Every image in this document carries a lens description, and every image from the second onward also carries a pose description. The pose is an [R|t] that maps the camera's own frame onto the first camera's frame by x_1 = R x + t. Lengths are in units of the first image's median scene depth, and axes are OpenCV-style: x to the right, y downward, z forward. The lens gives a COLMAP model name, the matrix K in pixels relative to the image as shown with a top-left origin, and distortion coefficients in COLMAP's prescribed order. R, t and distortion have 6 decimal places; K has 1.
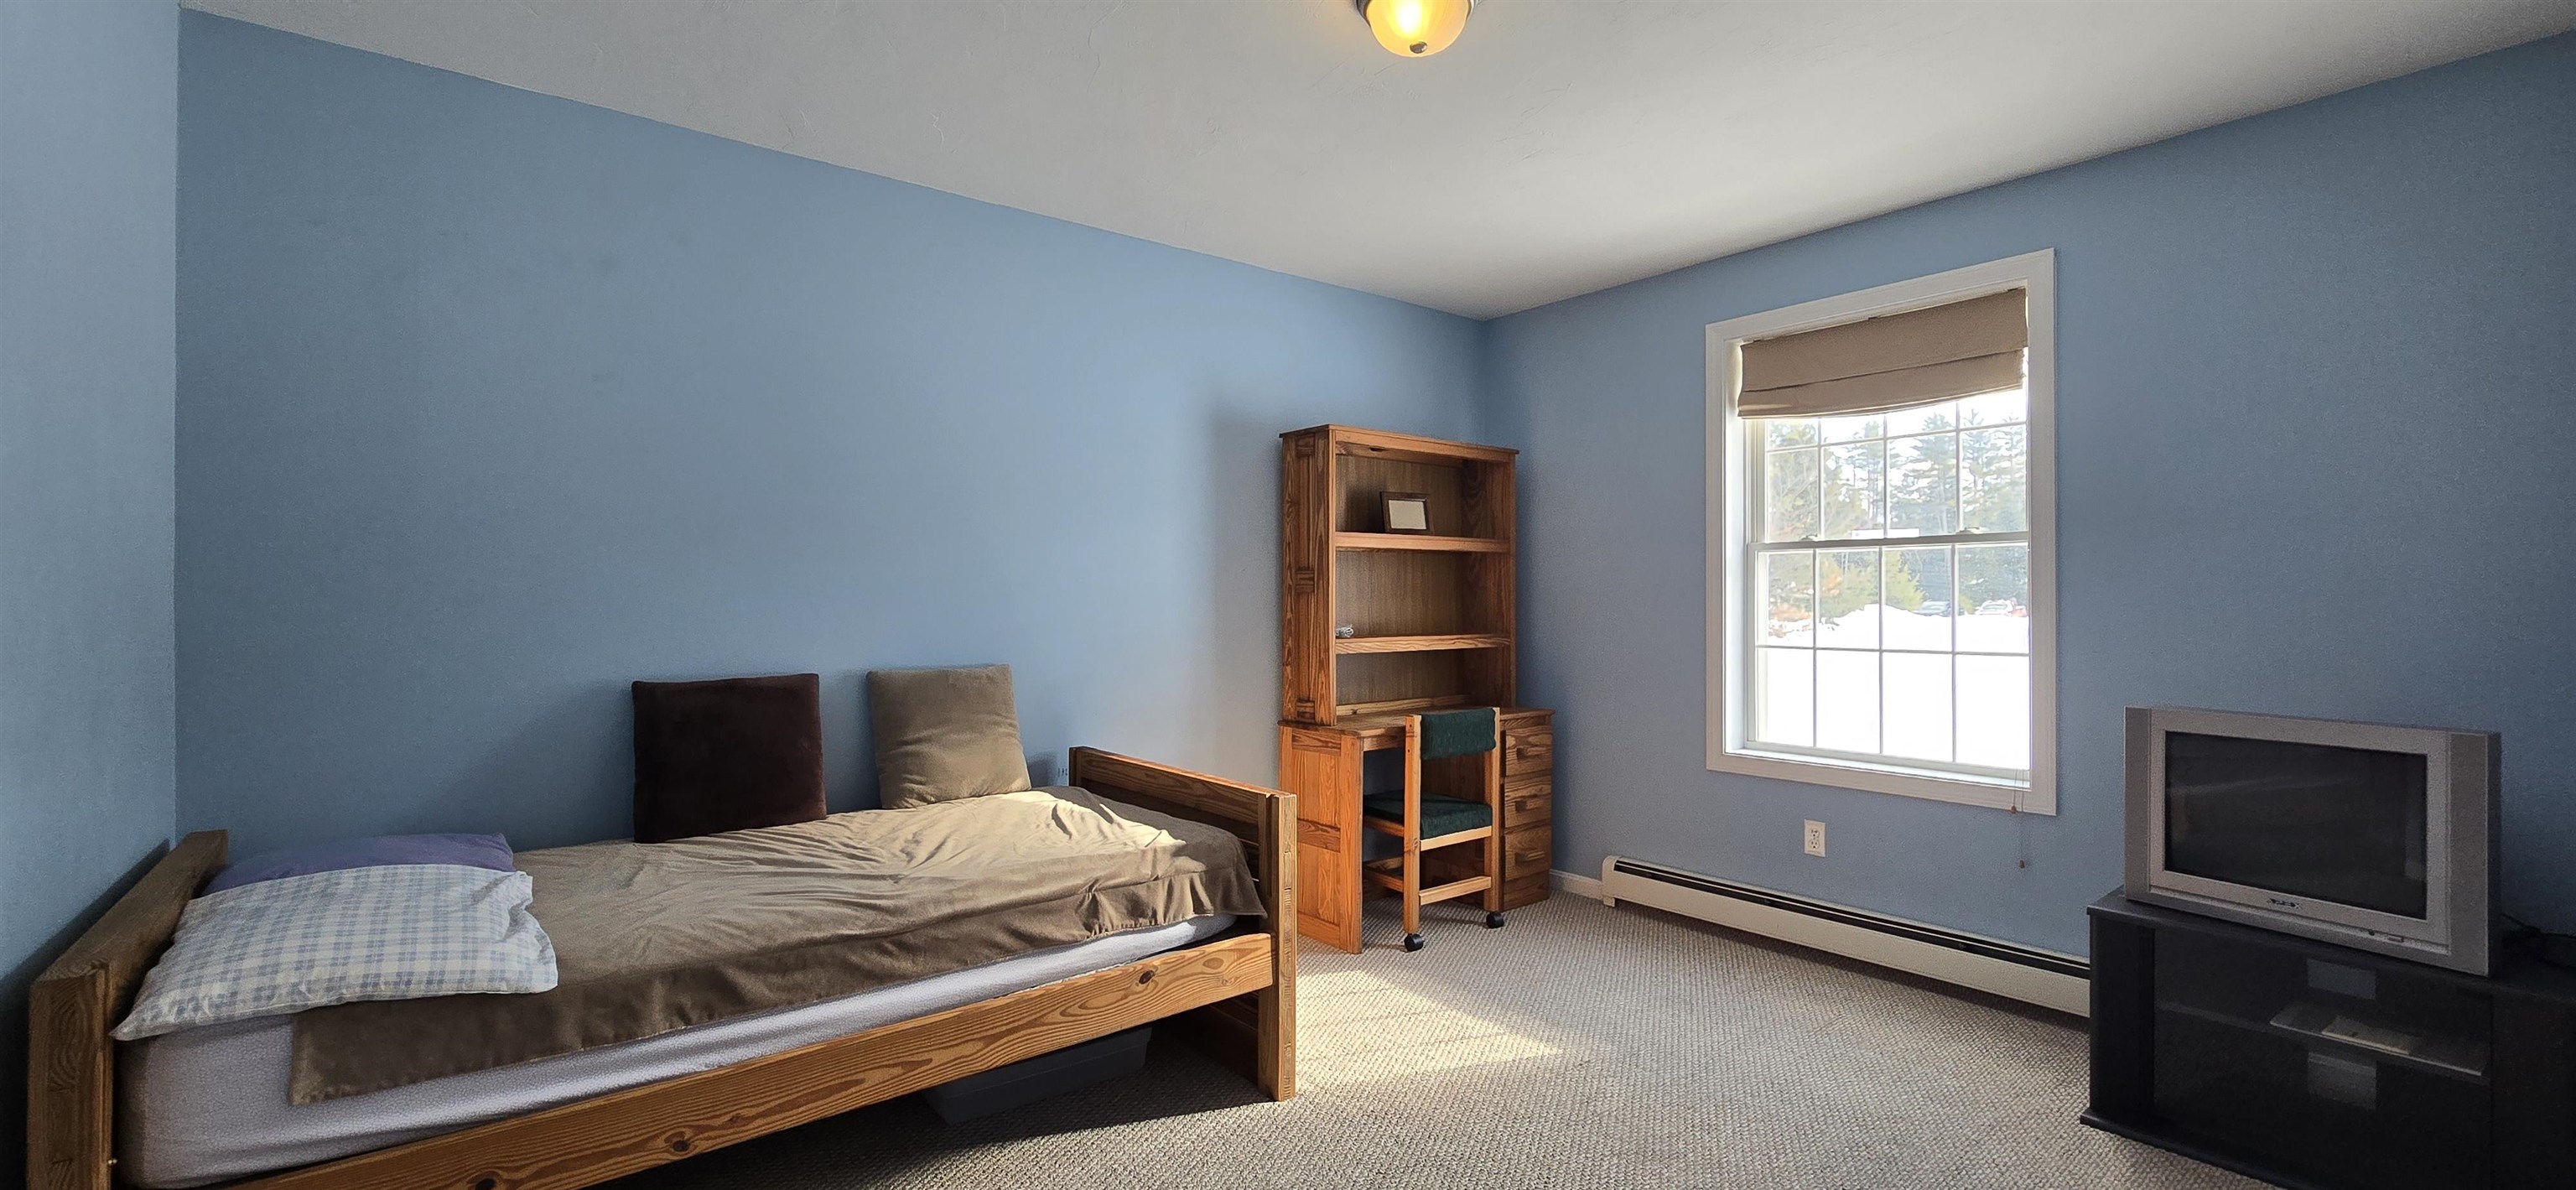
lens RADIAL K [[1066.1, 0, 1287.3], [0, 1066.1, 599.6], [0, 0, 1]] dist [-0.004714, 0.002019]
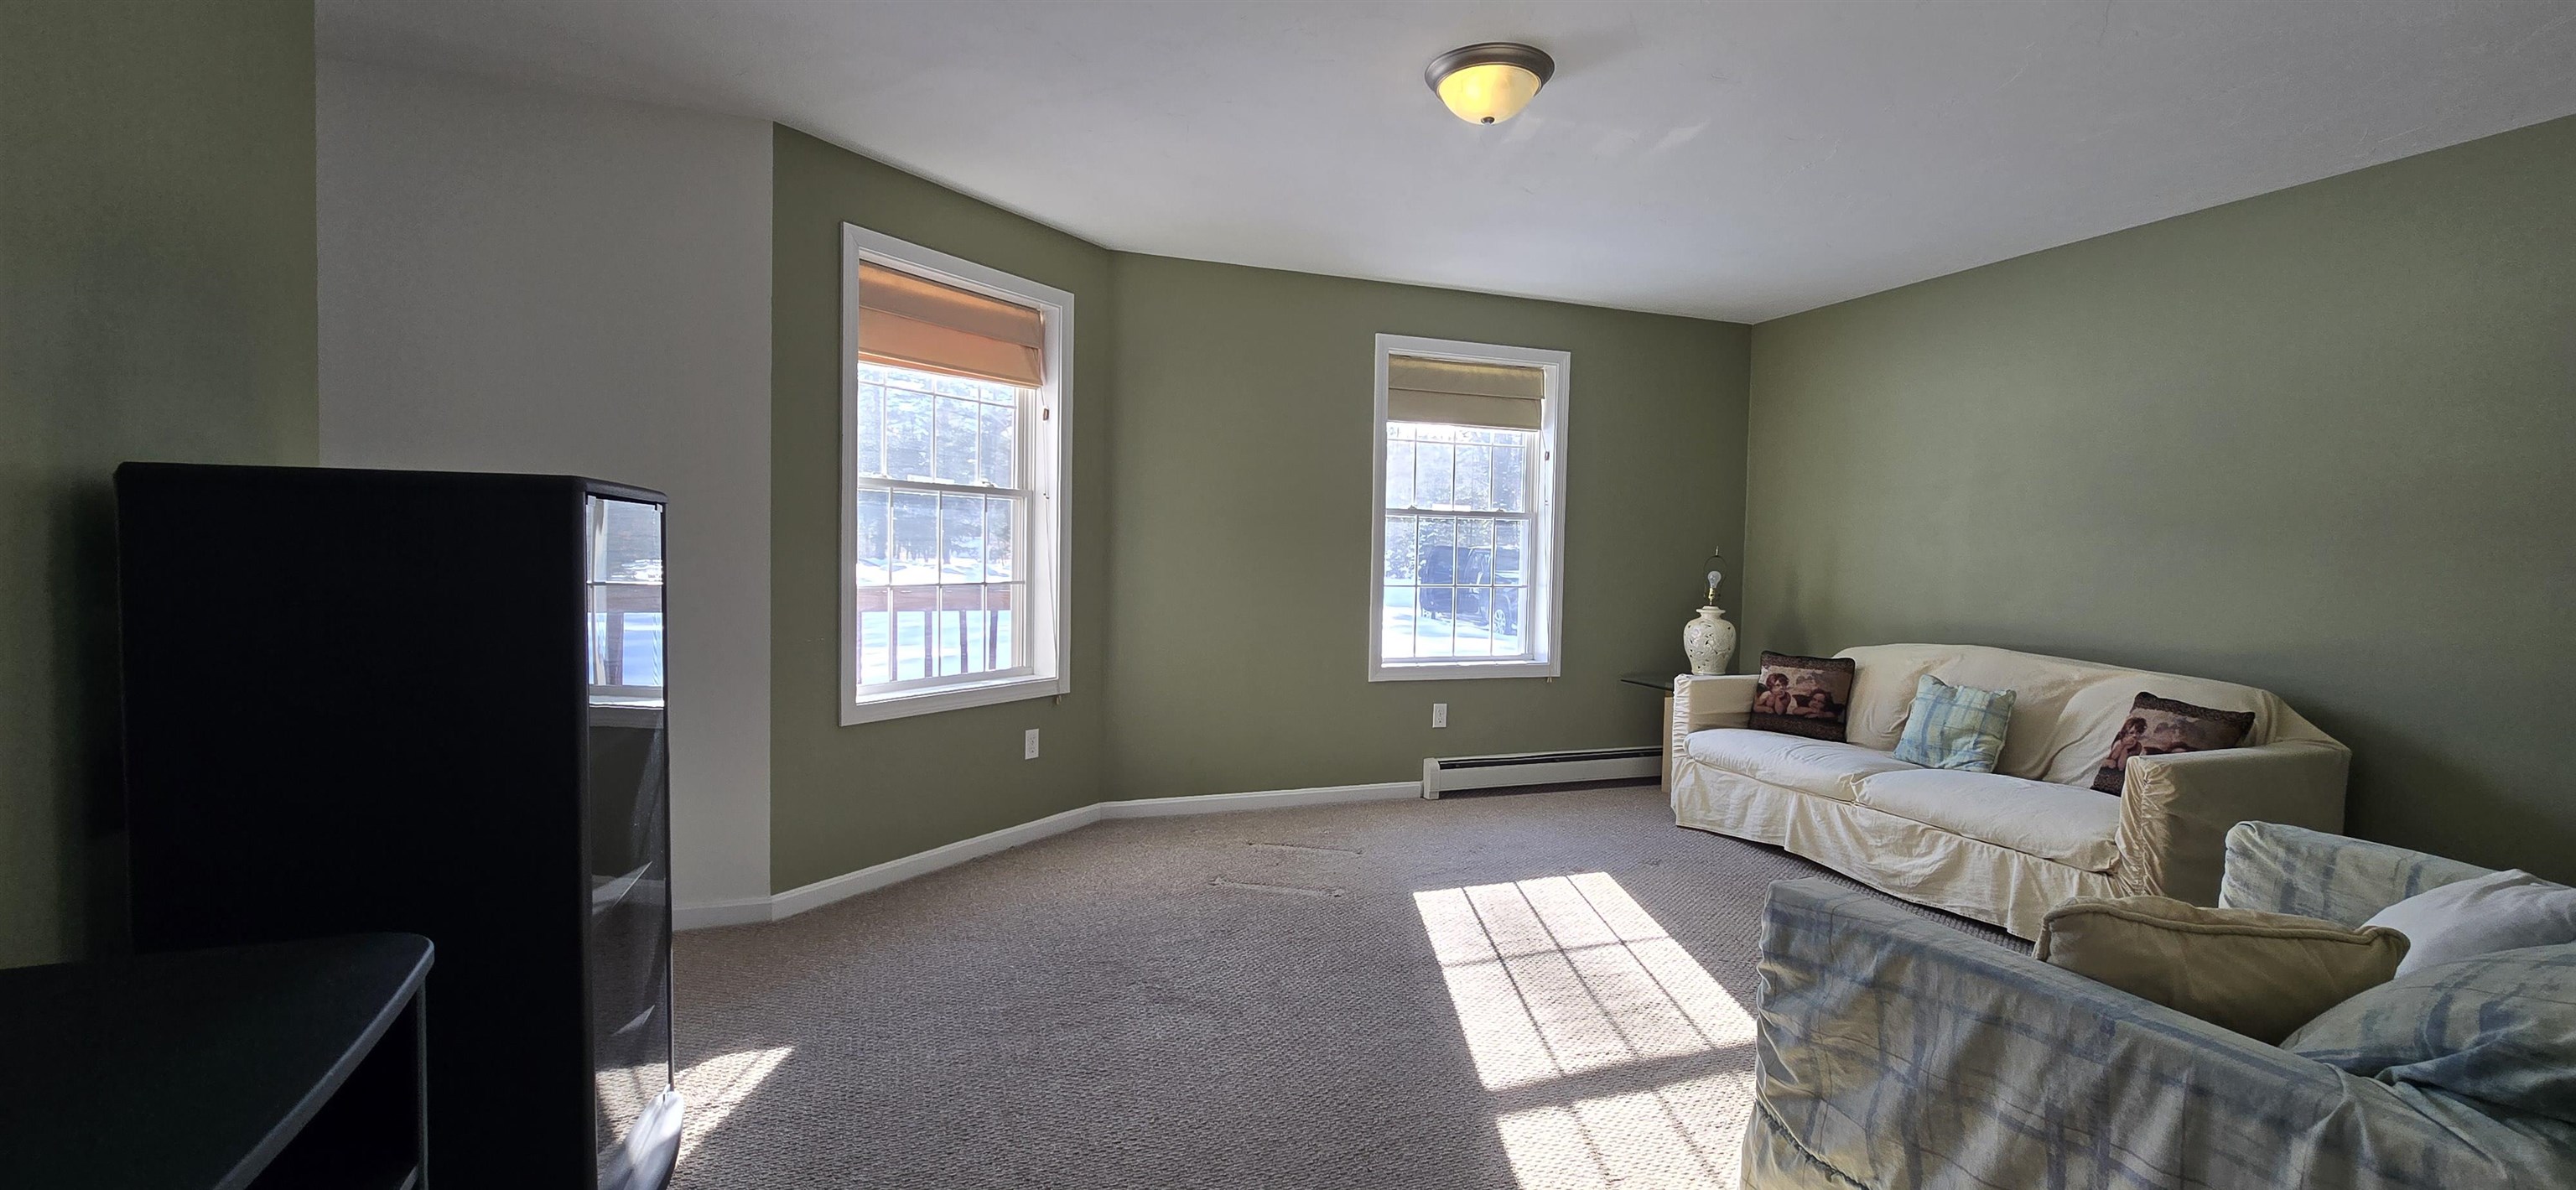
lens RADIAL K [[1066.1, 0, 1268.2], [0, 1066.1, 592.7], [0, 0, 1]] dist [-0.004714, 0.002019]
pose [[0.355663, -0.044482, 0.933555, -0.943857], [-0.024071, 0.998099, 0.056728, -0.023302], [-0.934304, -0.042647, 0.353916, 0.701734]]
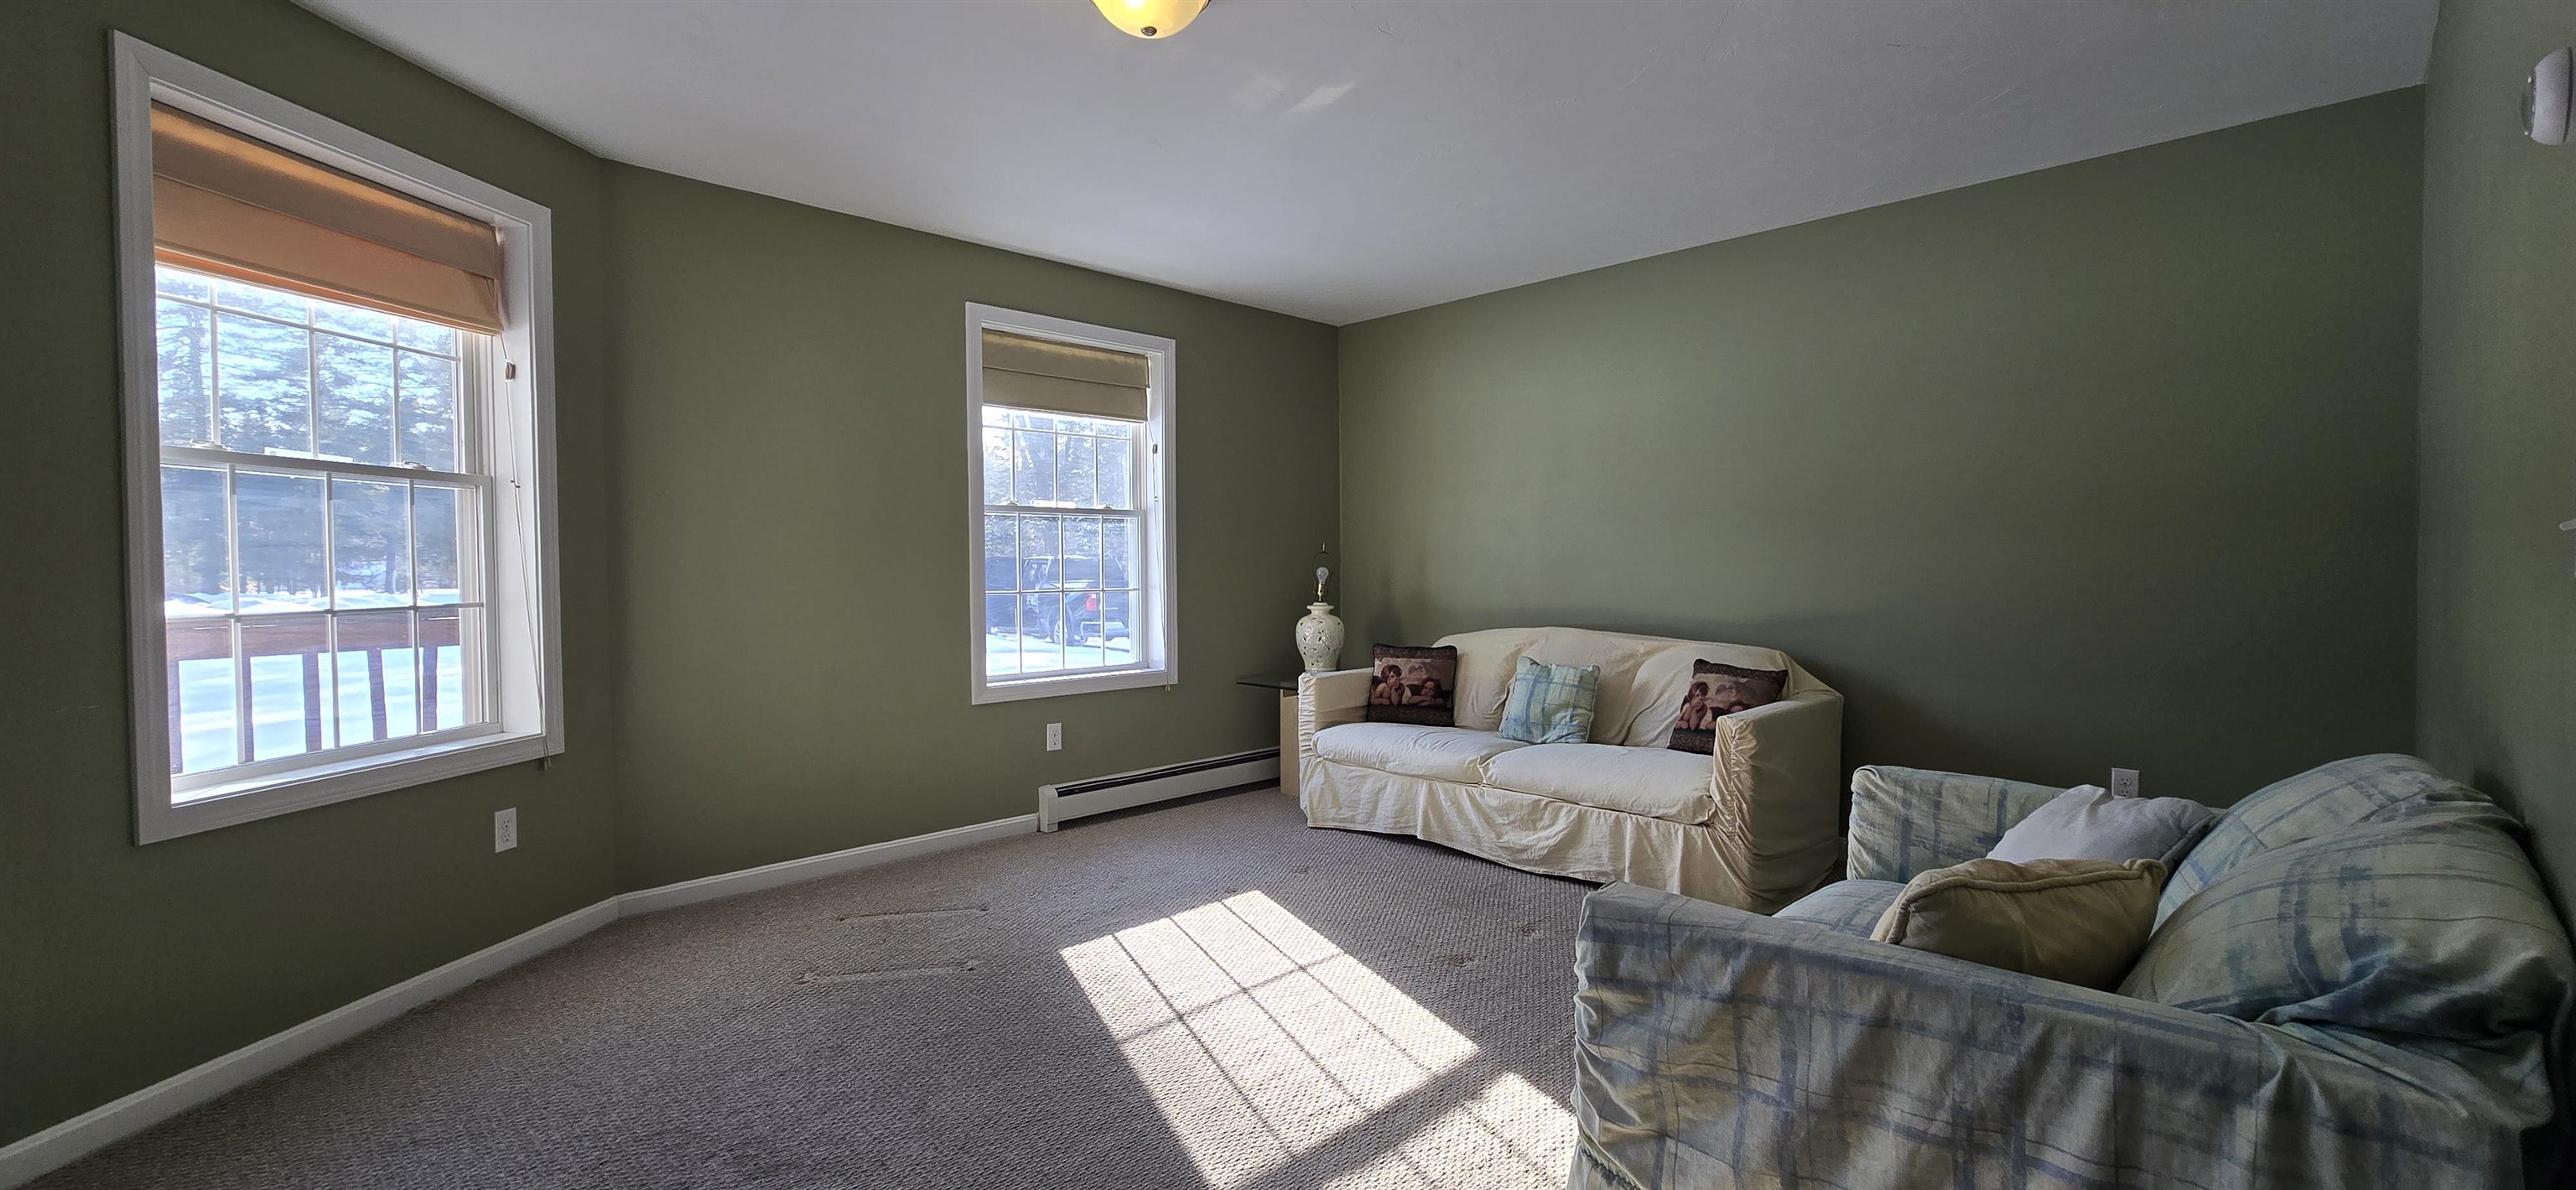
lens RADIAL K [[1066.1, 0, 1287.8], [0, 1066.1, 592.7], [0, 0, 1]] dist [-0.004714, 0.002019]
pose [[-0.079627, -0.037842, 0.996106, -0.817640], [-0.005154, 0.999281, 0.037550, -0.004550], [-0.996811, -0.002144, -0.079764, 0.812148]]
